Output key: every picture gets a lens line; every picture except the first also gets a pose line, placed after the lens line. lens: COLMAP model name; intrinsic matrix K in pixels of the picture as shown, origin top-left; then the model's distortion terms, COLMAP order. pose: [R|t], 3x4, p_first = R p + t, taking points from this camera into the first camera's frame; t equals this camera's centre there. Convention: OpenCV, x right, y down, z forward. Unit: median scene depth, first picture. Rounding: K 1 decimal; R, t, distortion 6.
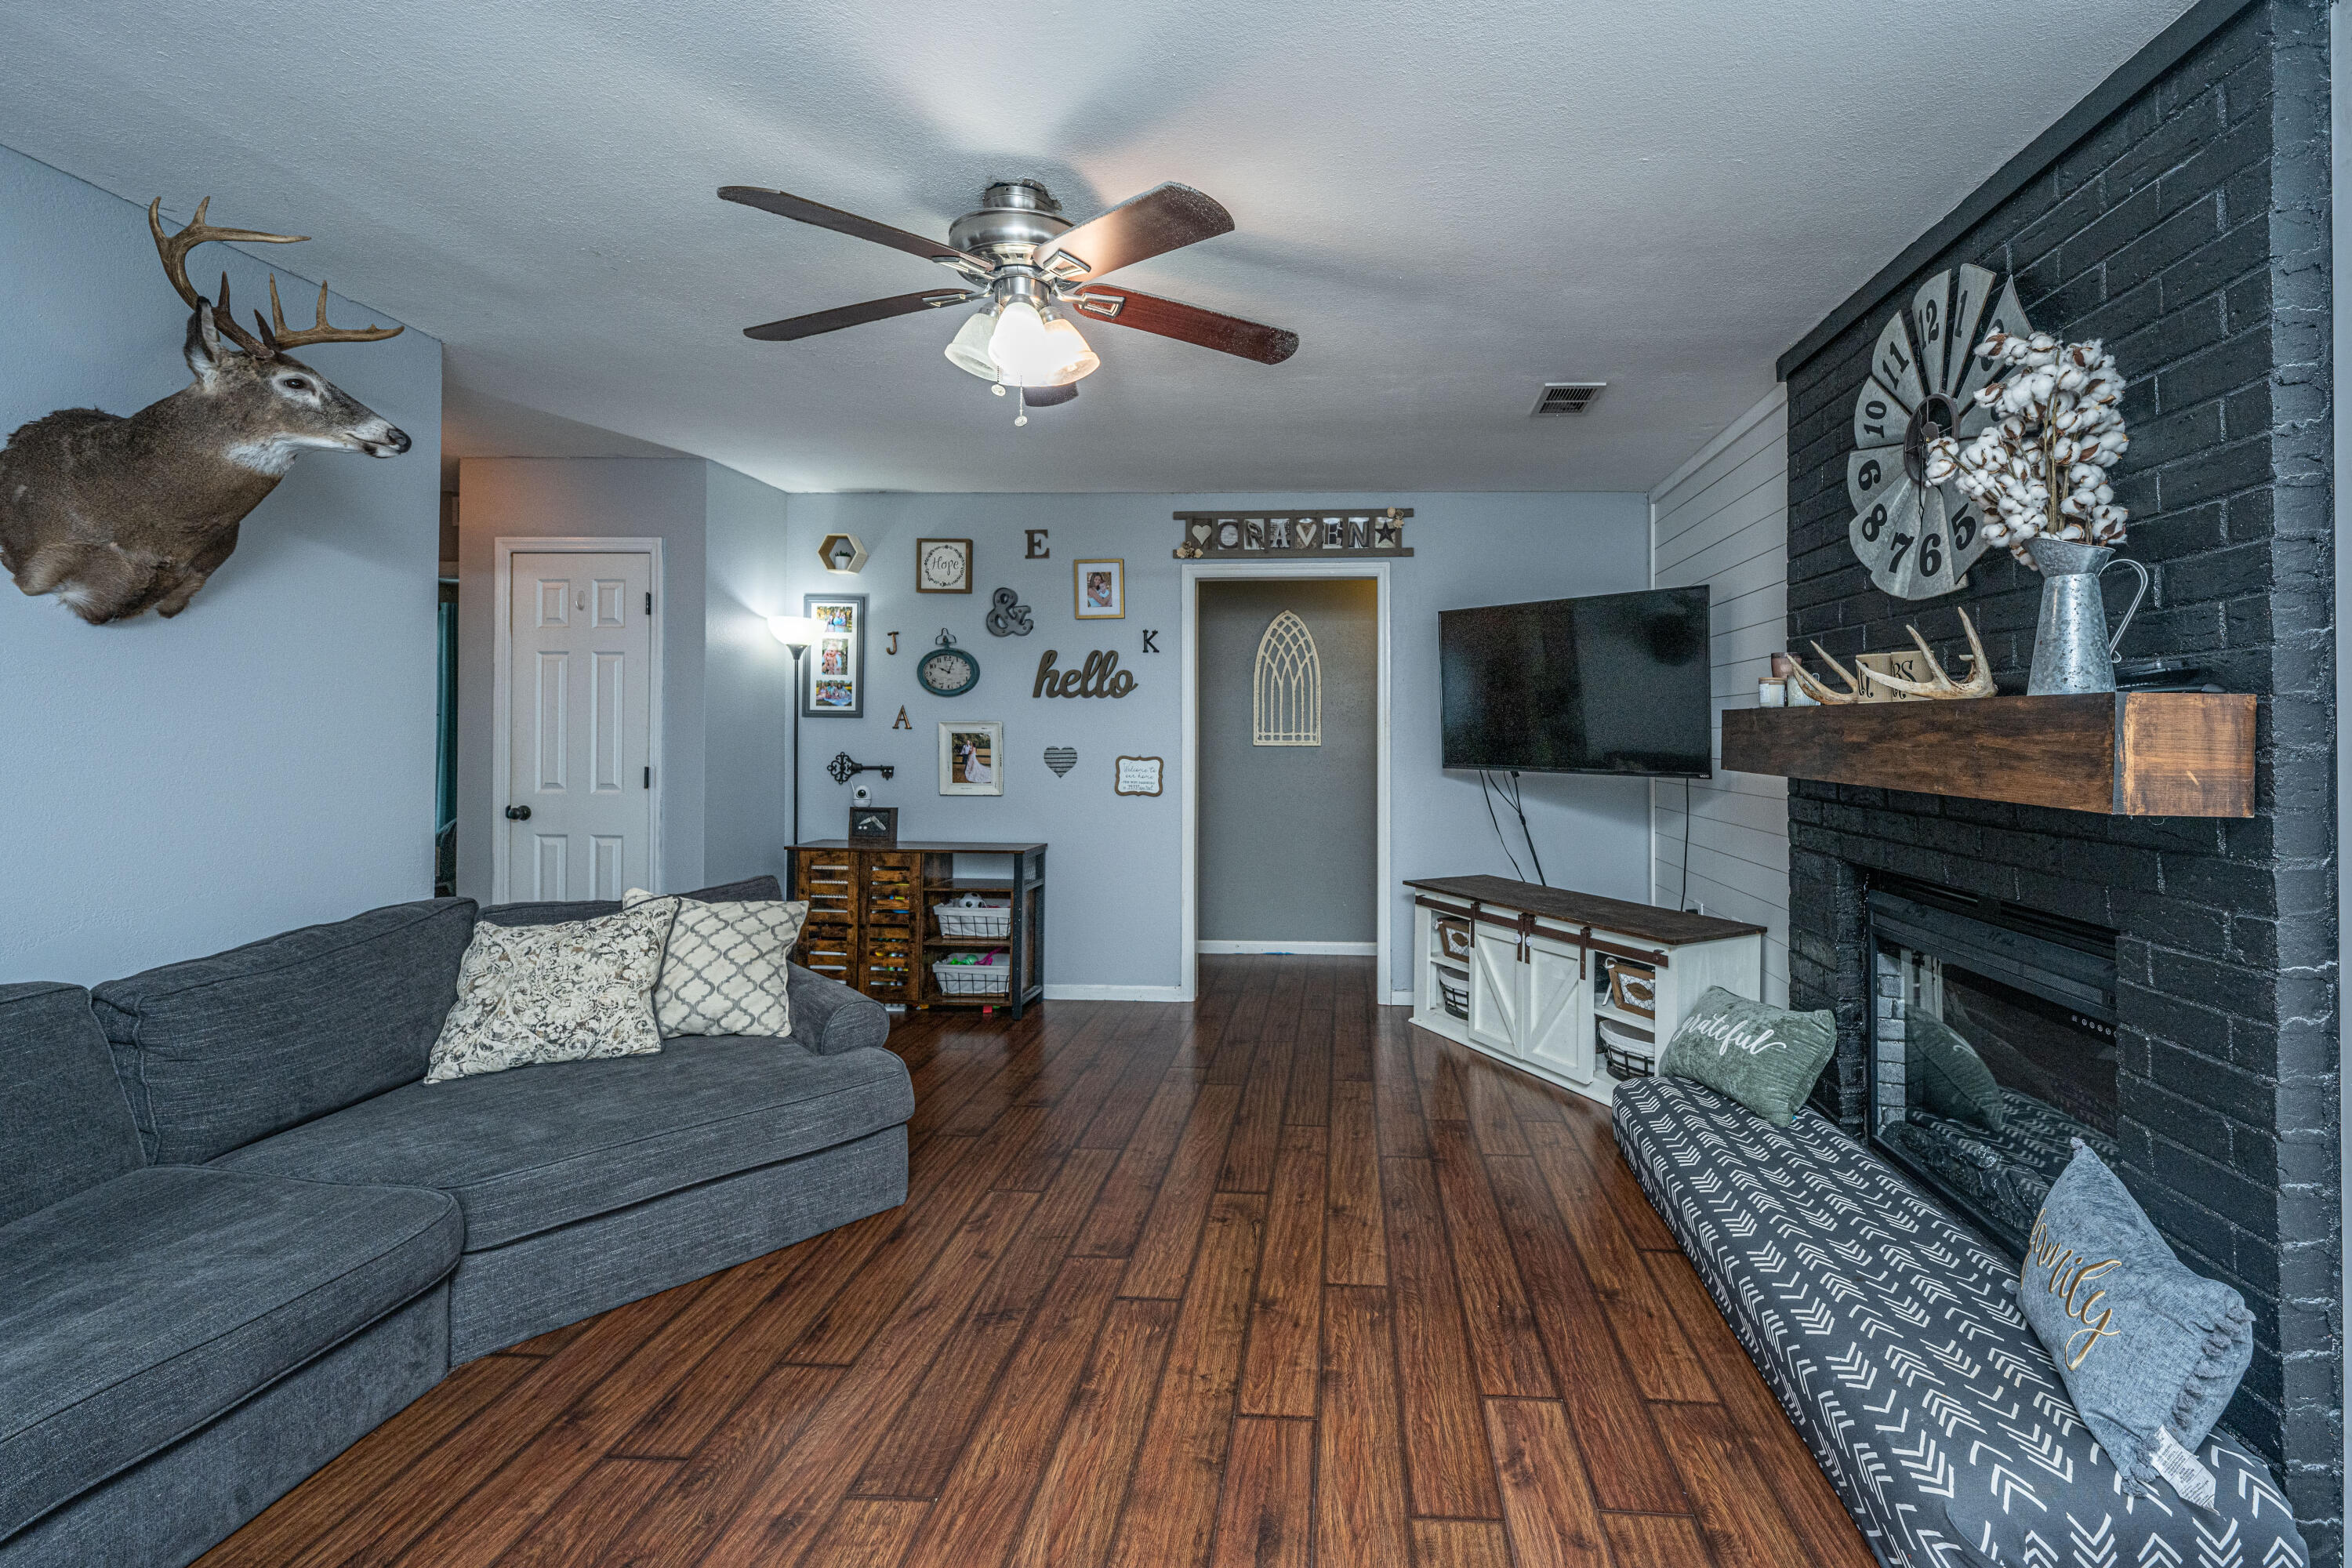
lens RADIAL K [[985.4, 0, 1287.6], [0, 985.4, 737.4], [0, 0, 1]] dist [0.000664, -0.000145]
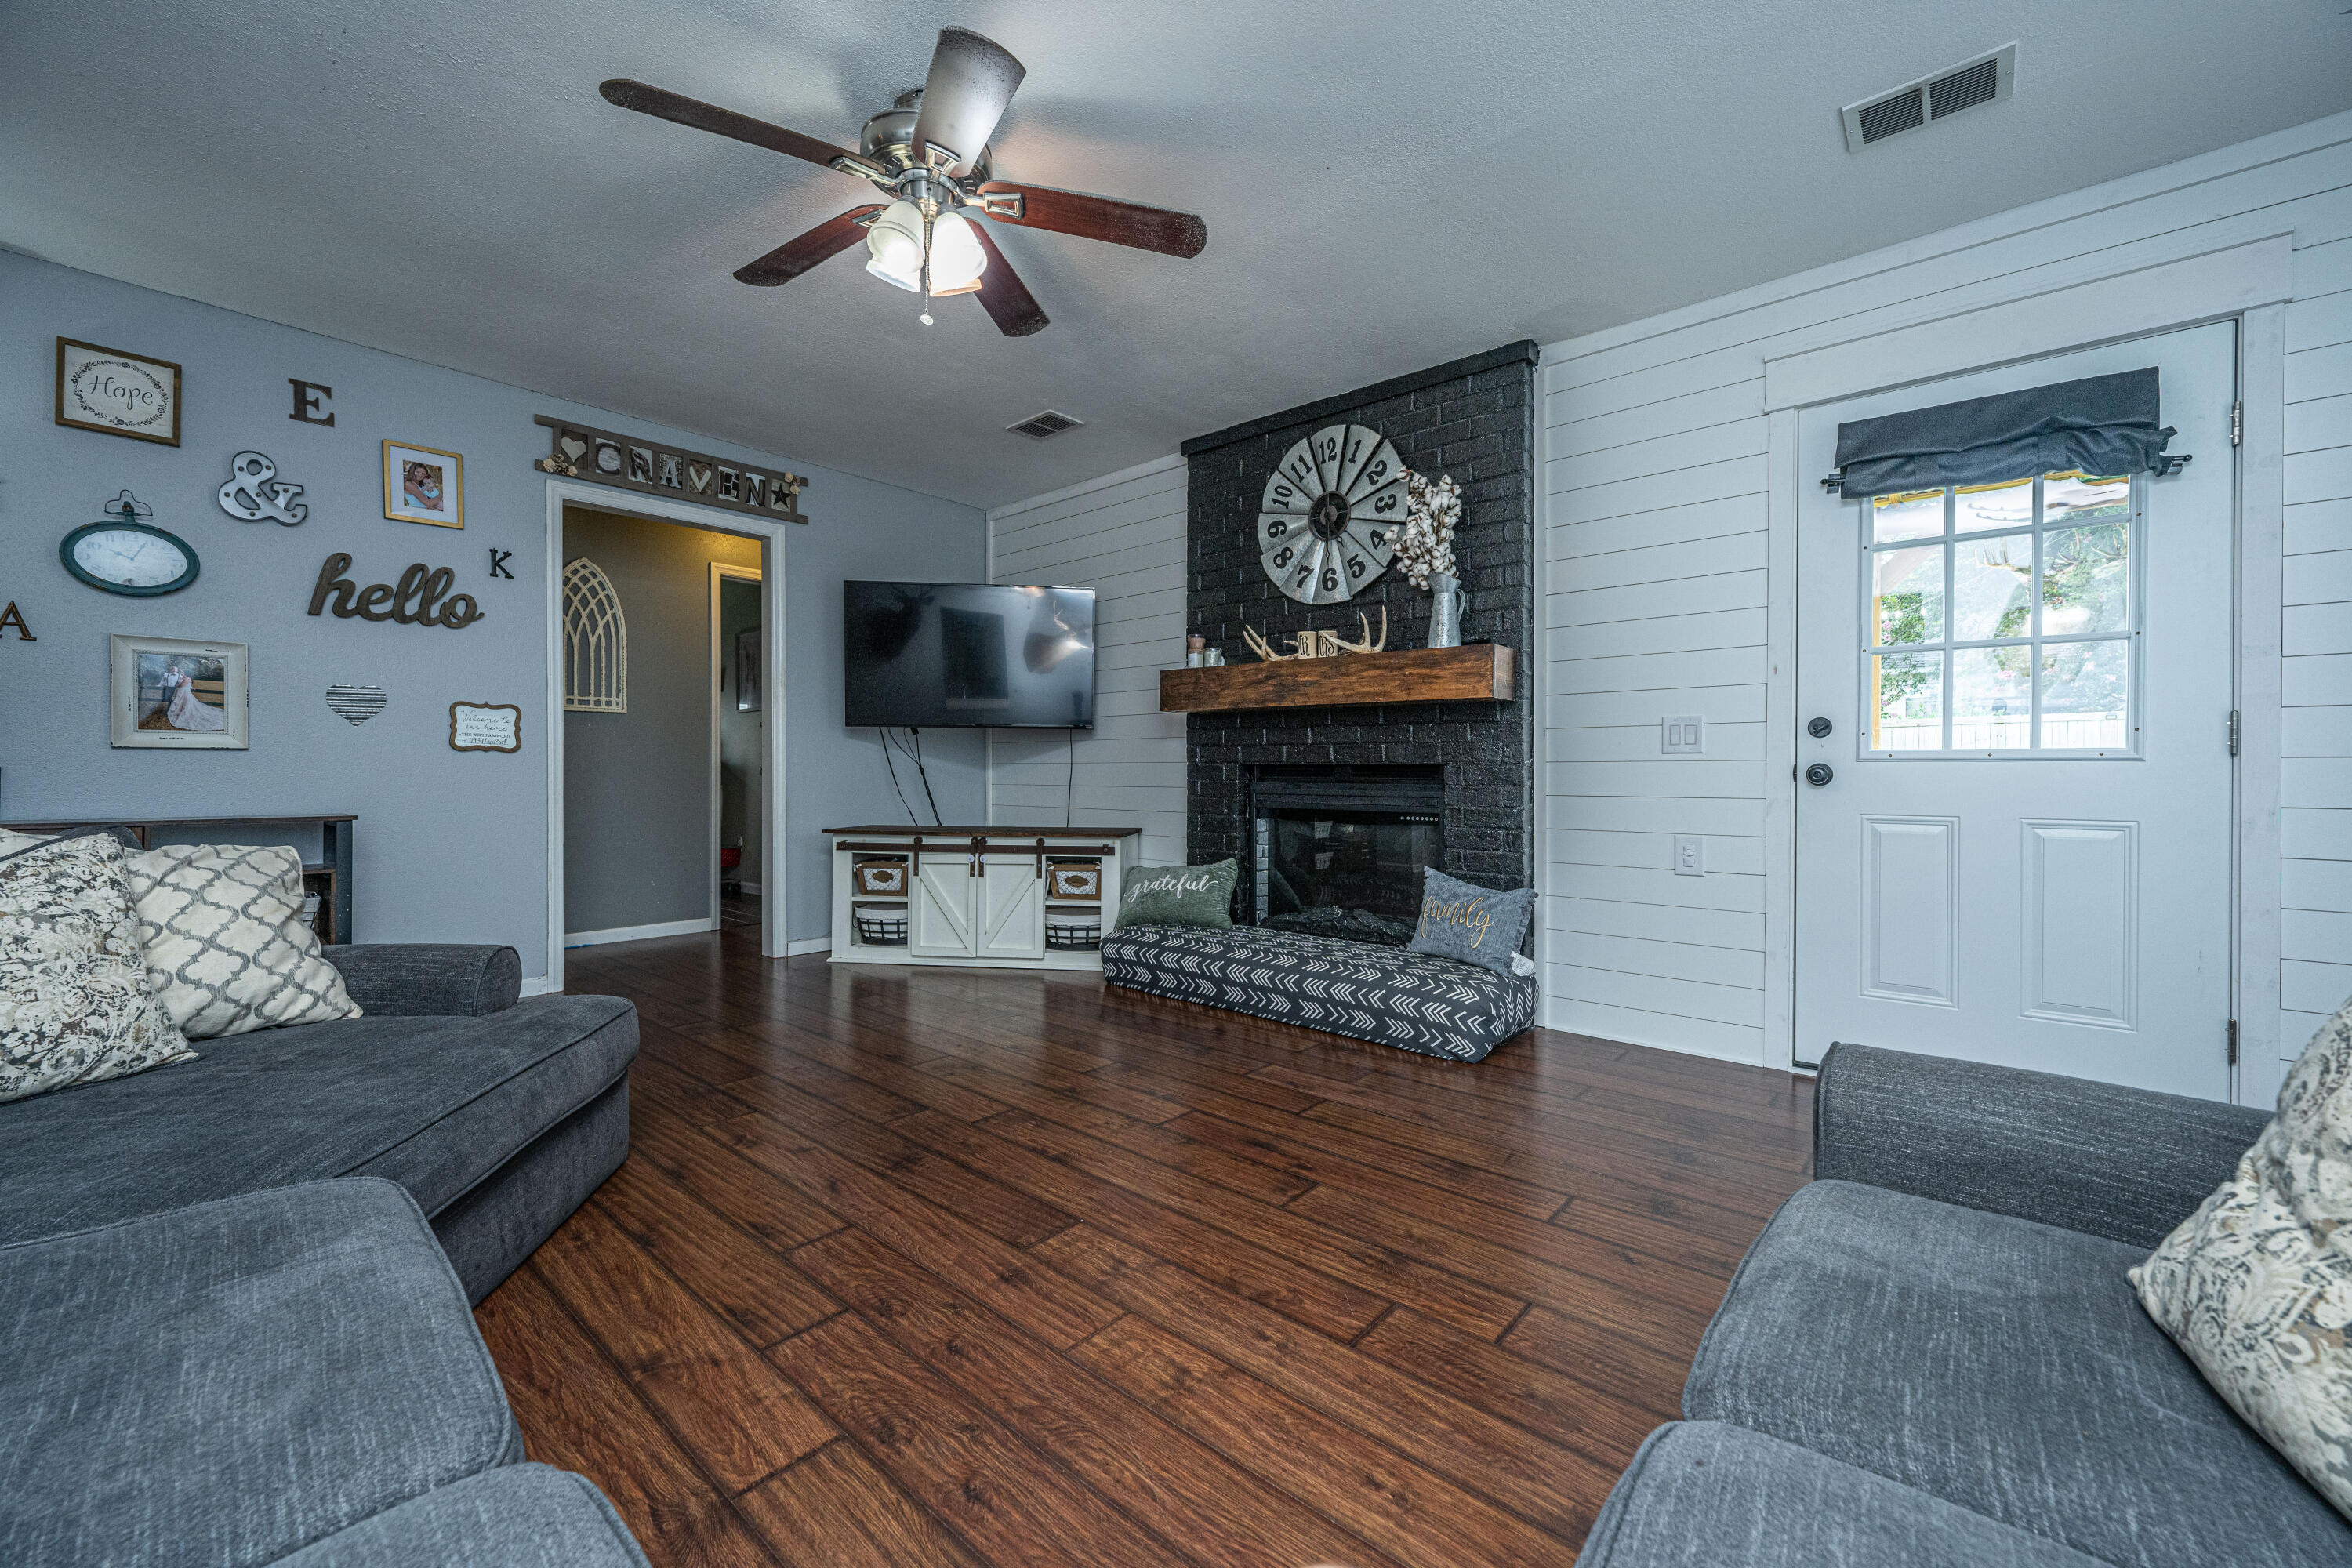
lens RADIAL K [[940.5, 0, 1183.4], [0, 940.5, 784.0], [0, 0, 1]] dist [-0.001011, 0.000090]
pose [[0.619190, -0.014518, 0.785107, -0.565907], [0.002185, 0.999857, 0.016765, 0.103810], [-0.785238, -0.008665, 0.619133, 0.090611]]
